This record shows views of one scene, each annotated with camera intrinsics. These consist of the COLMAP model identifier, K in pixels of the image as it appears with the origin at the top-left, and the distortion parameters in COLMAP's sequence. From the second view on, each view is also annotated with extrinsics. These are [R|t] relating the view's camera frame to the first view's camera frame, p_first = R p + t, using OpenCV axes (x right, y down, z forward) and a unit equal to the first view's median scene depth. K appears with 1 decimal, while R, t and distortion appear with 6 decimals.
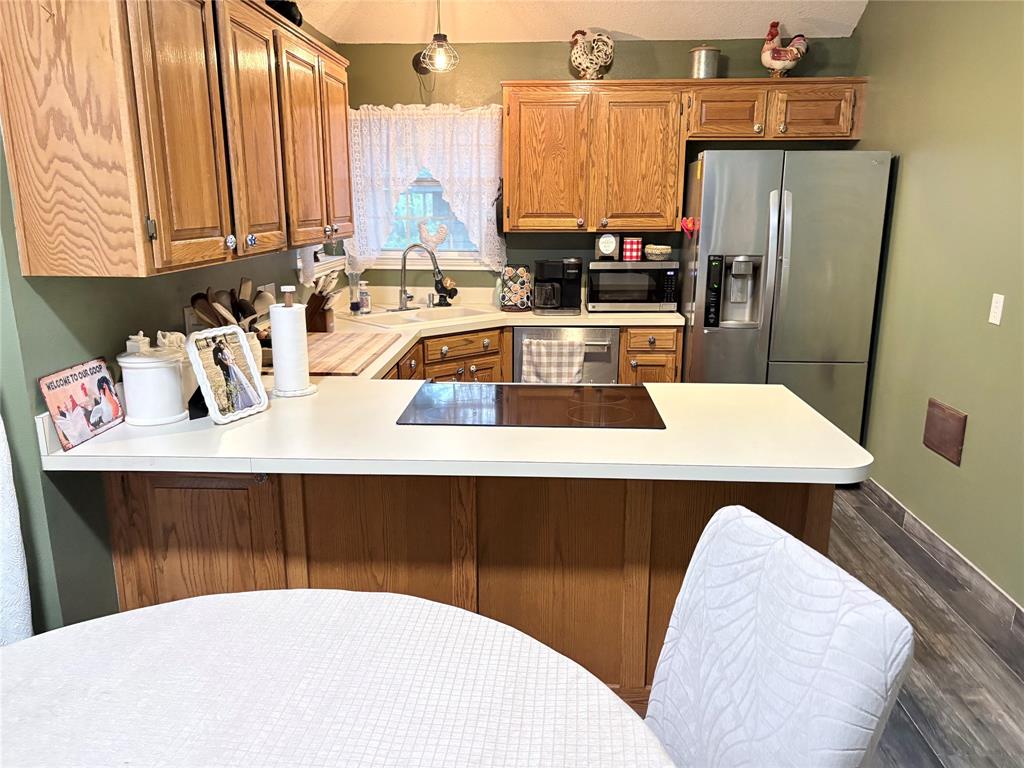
lens RADIAL K [[775.1, 0, 506.6], [0, 775.1, 393.8], [0, 0, 1]] dist [0.033549, -0.034398]
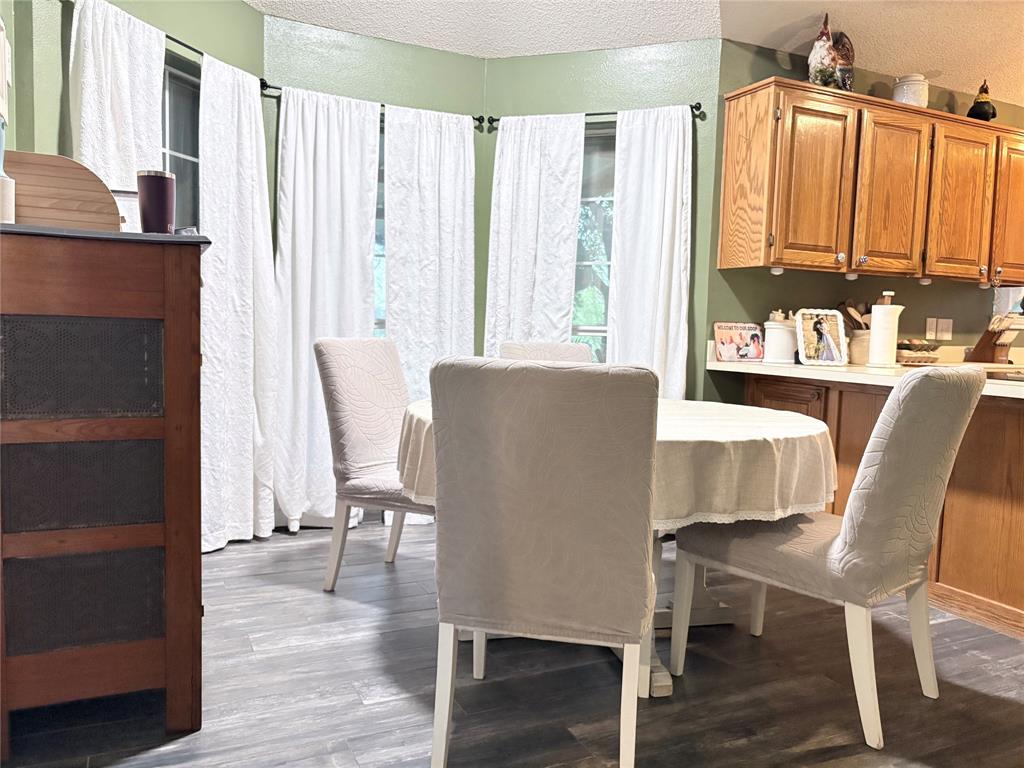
lens RADIAL K [[775.1, 0, 508.8], [0, 775.1, 383.3], [0, 0, 1]] dist [0.033549, -0.034398]
pose [[0.486739, 0.088094, -0.869094, 0.778829], [-0.239138, 0.970334, -0.035575, 0.295280], [0.840178, 0.225149, 0.493365, -0.321472]]
